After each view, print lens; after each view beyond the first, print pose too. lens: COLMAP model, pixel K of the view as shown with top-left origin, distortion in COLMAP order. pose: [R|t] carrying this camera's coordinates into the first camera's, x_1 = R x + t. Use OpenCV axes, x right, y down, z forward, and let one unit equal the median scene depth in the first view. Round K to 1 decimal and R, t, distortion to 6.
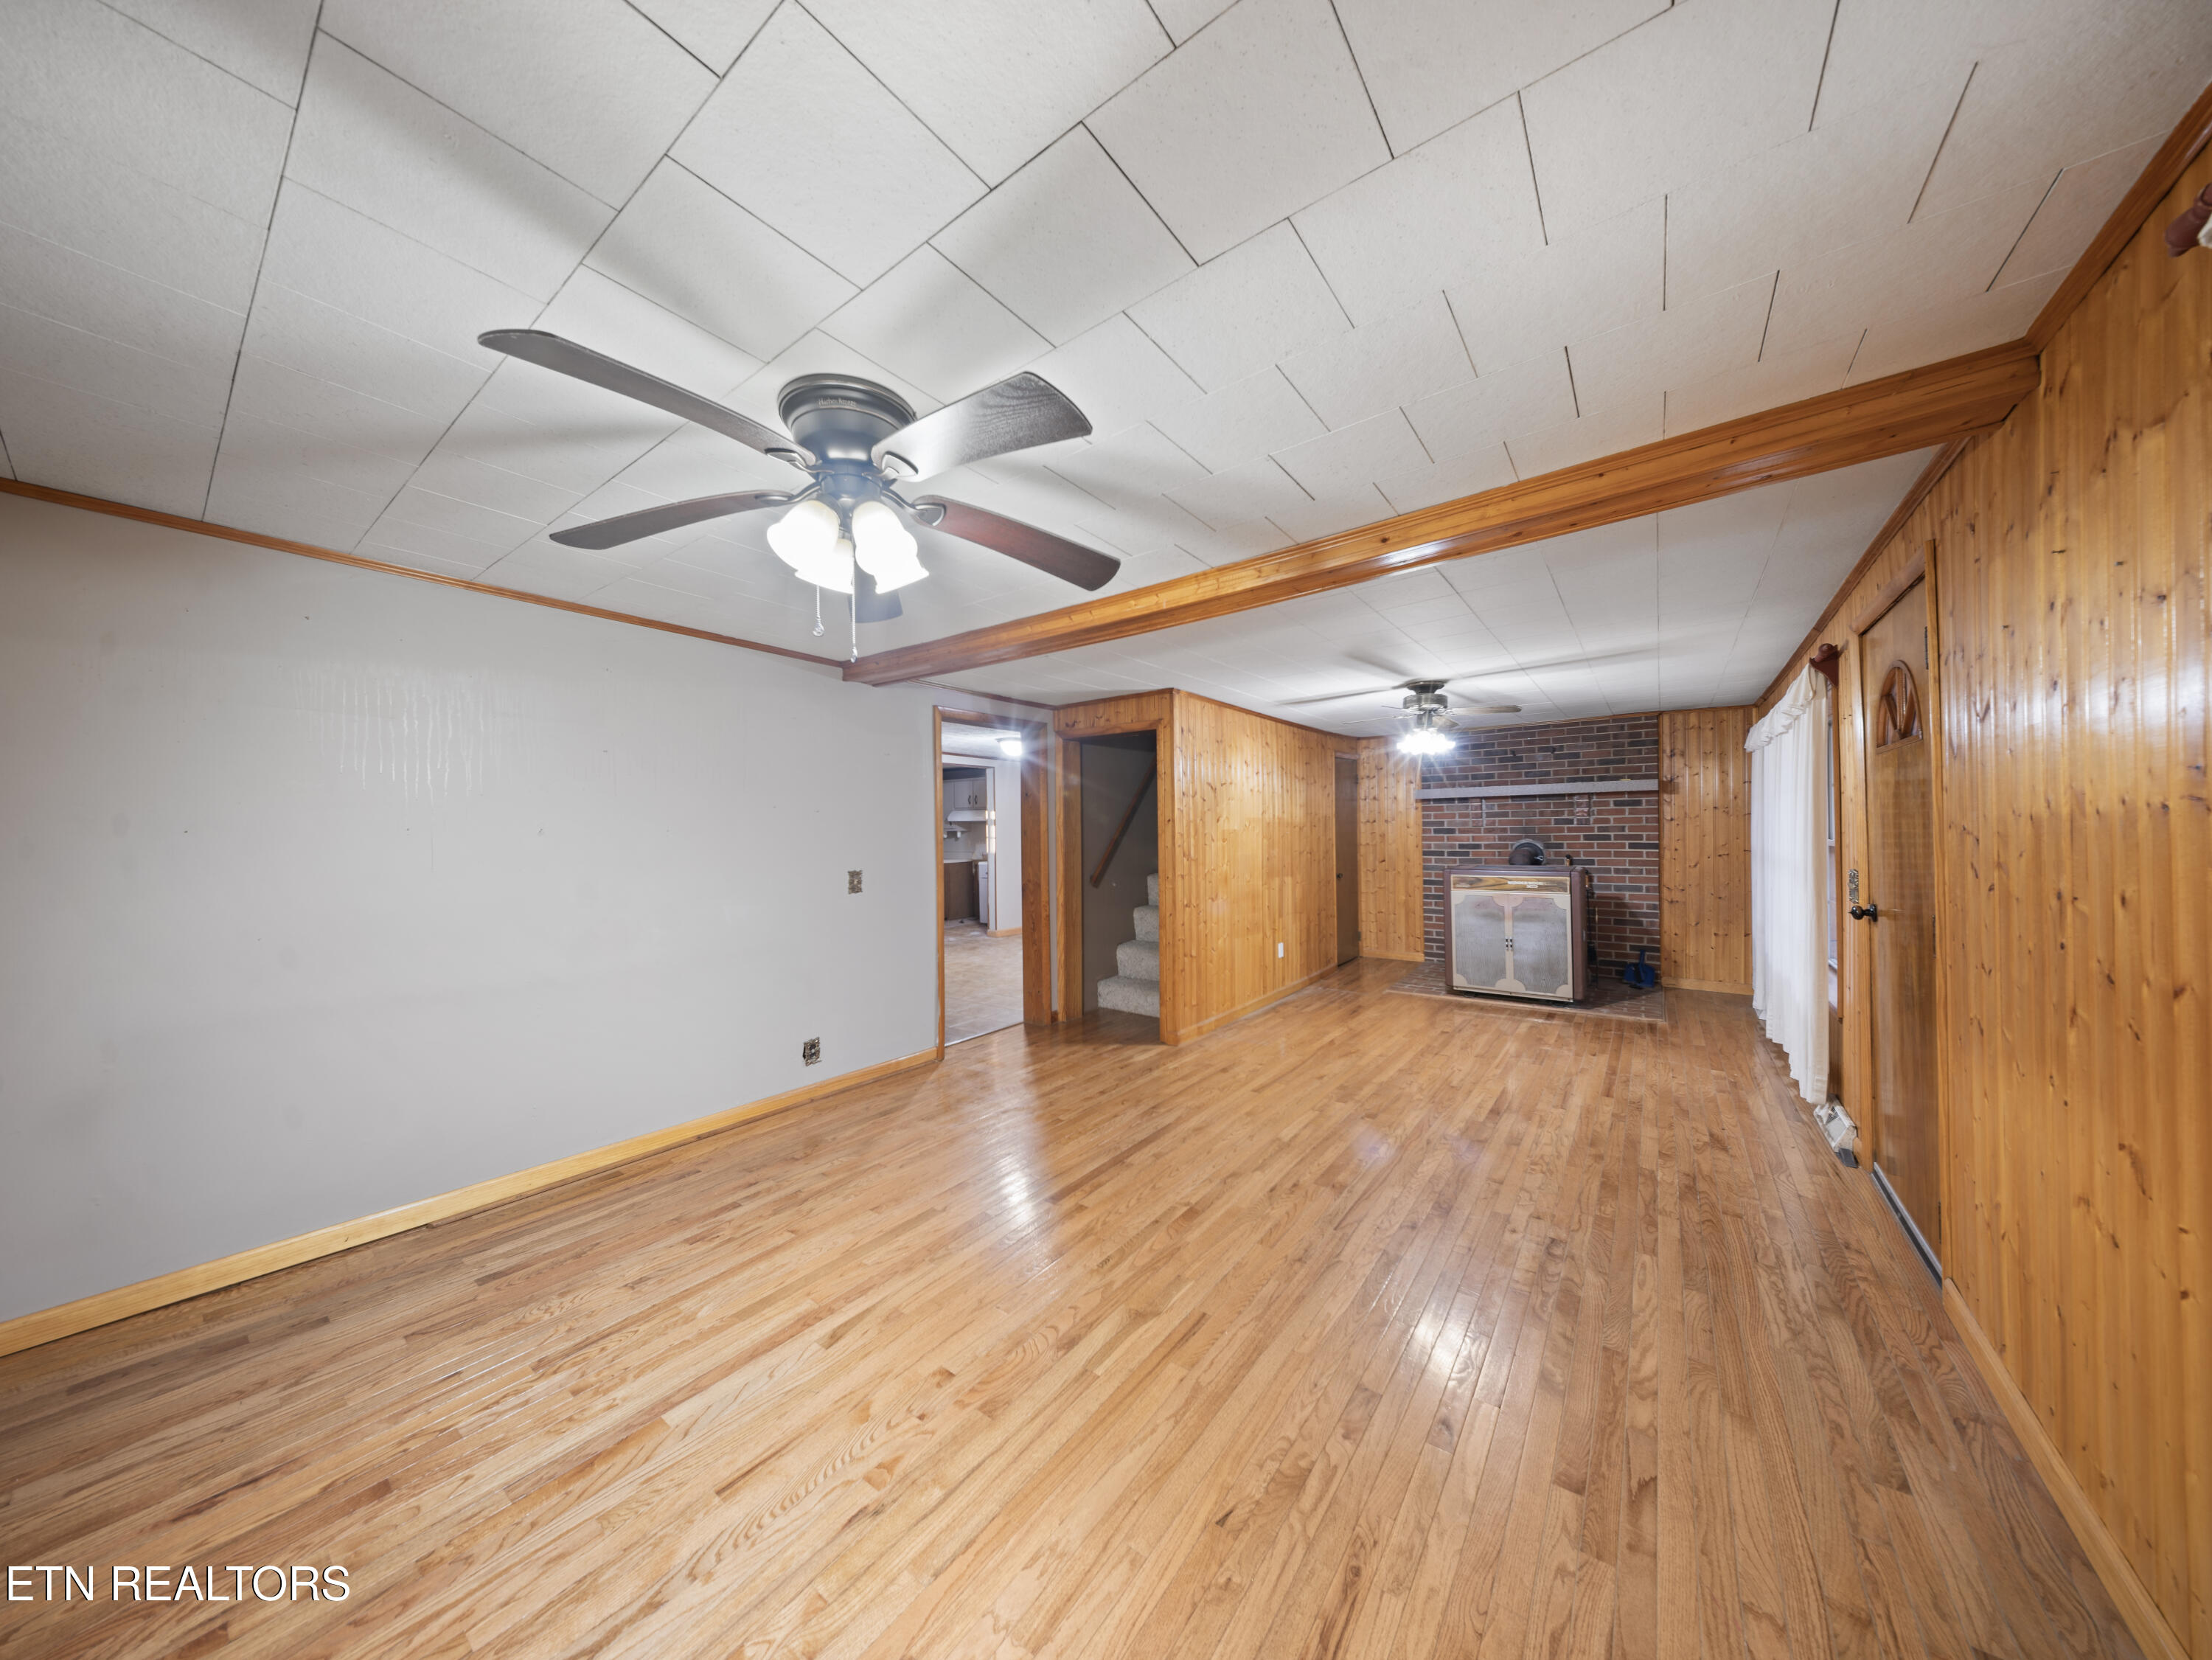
lens RADIAL K [[725.1, 0, 1106.0], [0, 725.1, 830.0], [0, 0, 1]] dist [0.011826, -0.000031]
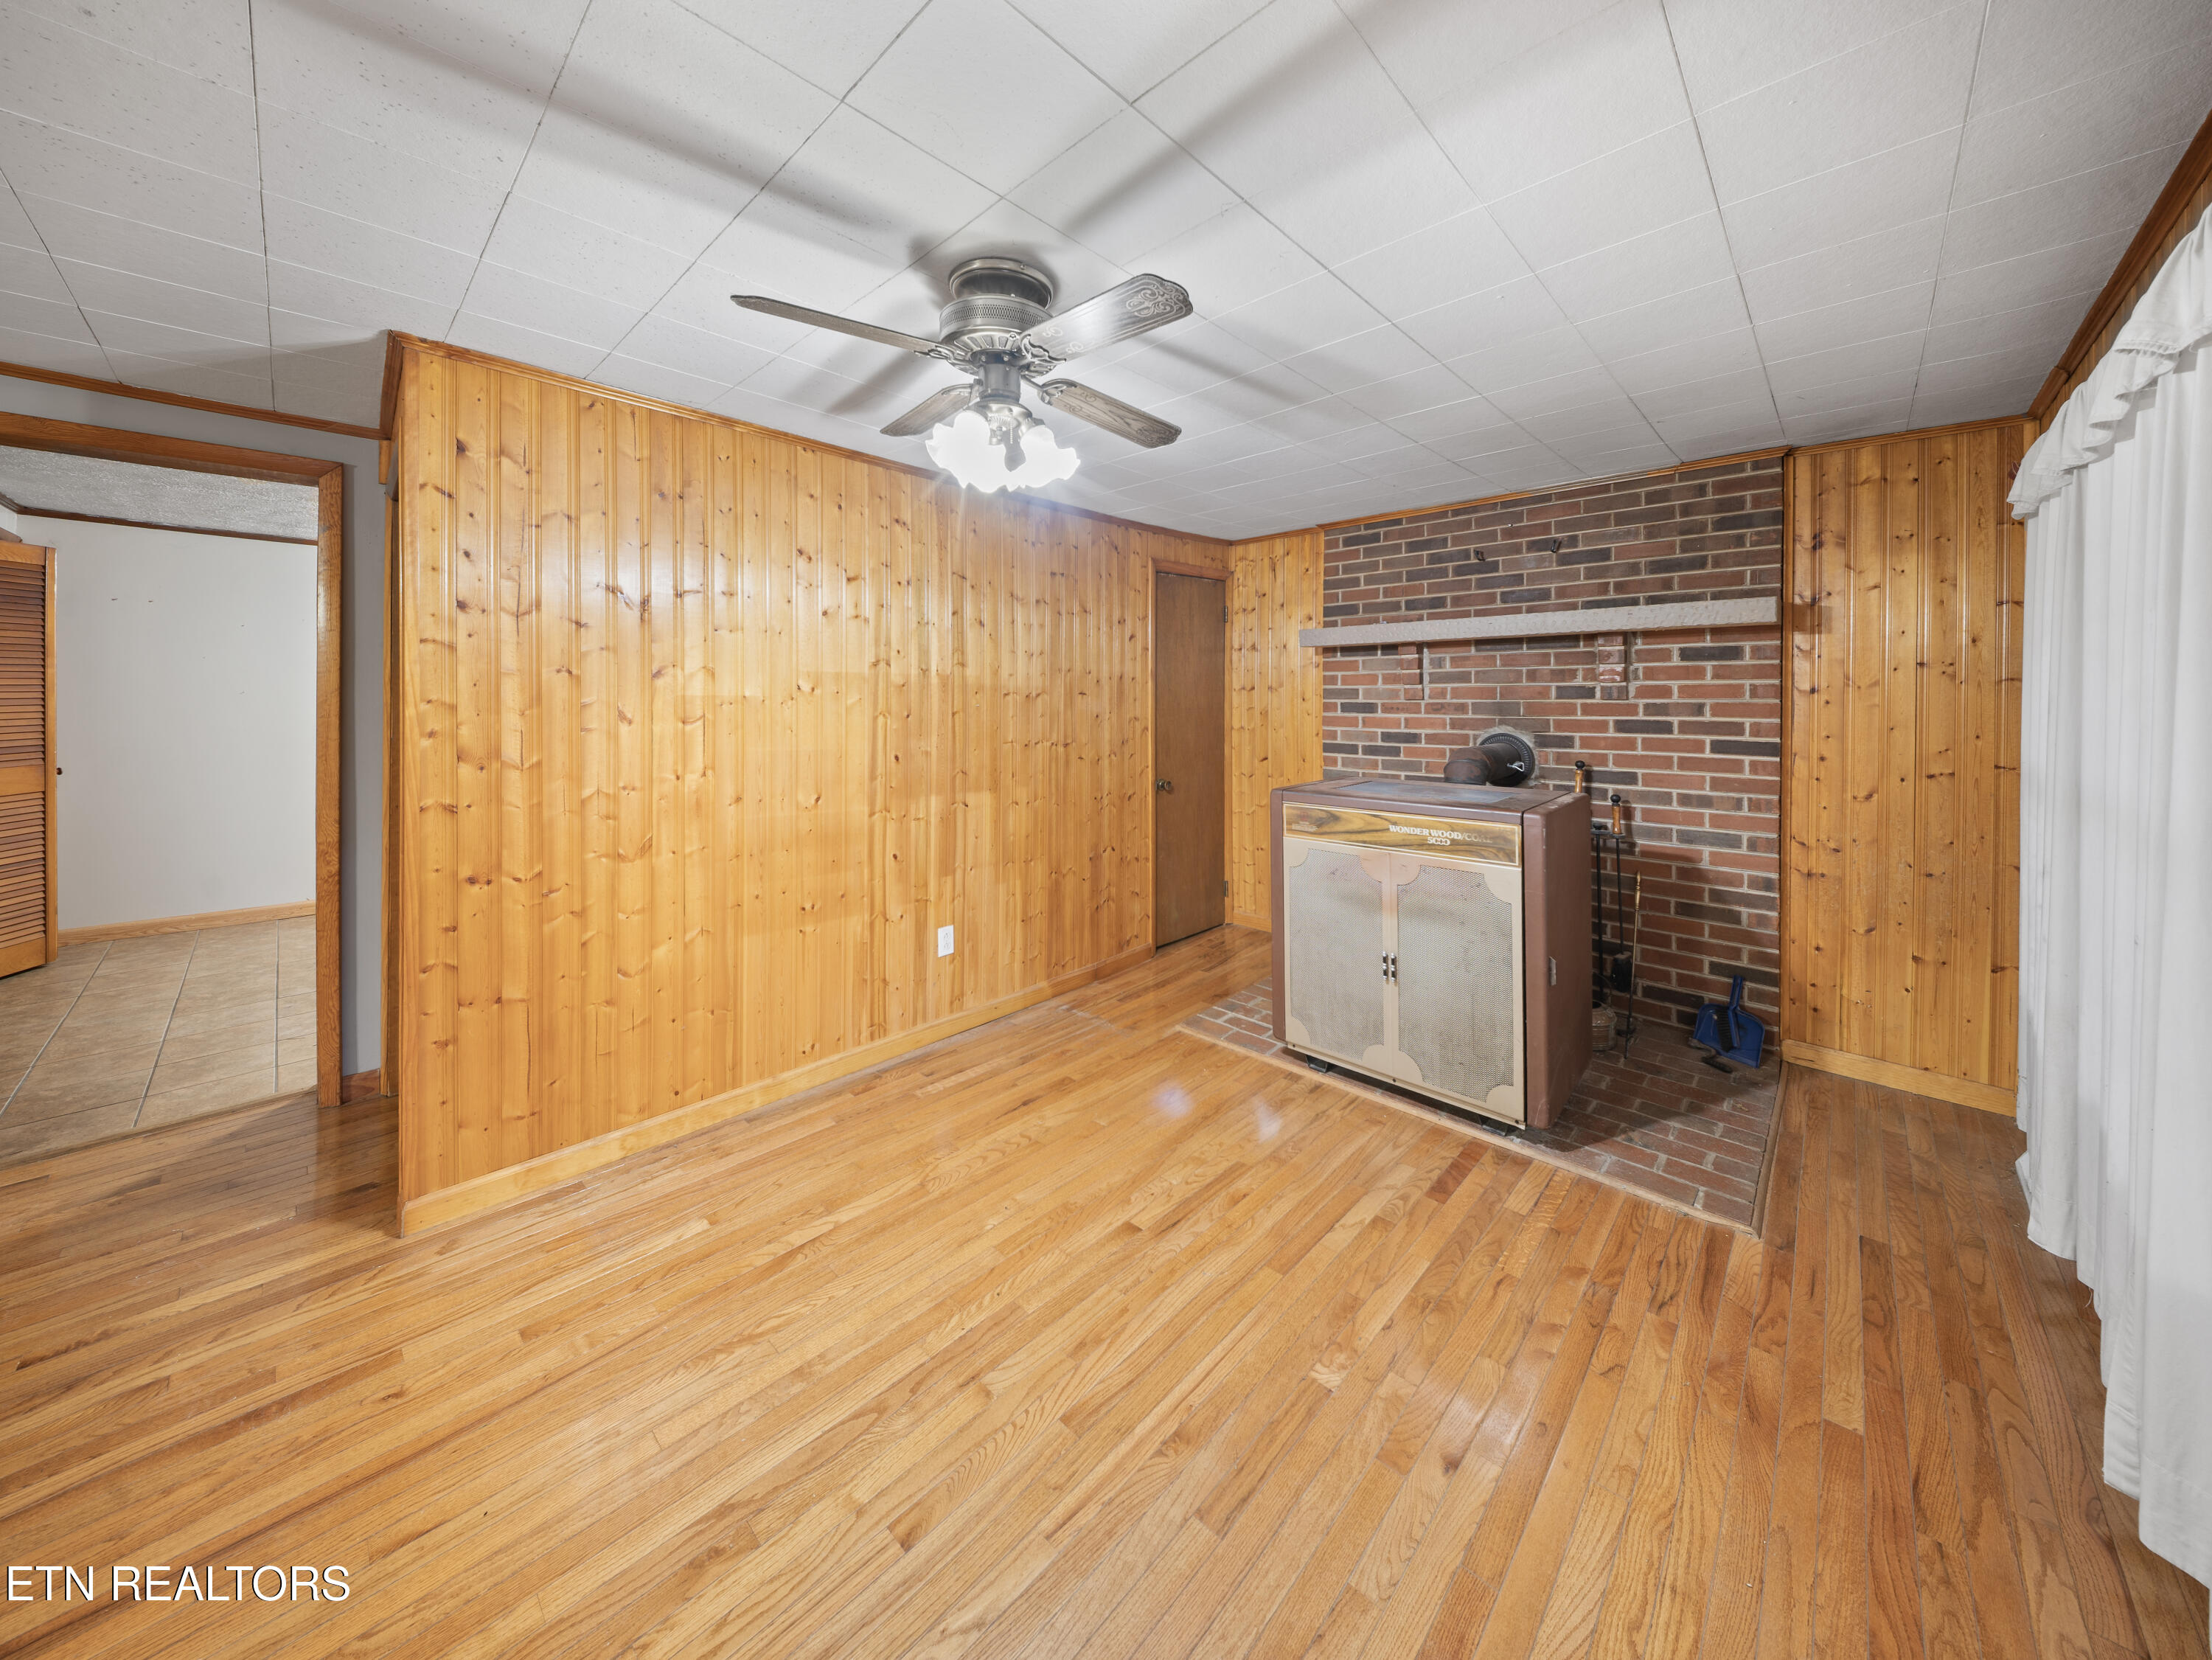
lens RADIAL K [[774.7, 0, 1093.3], [0, 774.7, 699.7], [0, 0, 1]] dist [-0.001249, -0.000239]
pose [[0.991808, 0.016183, -0.126711, 0.397359], [-0.016036, 0.999869, 0.002180, -0.002723], [0.126729, -0.000131, 0.991937, 0.473918]]
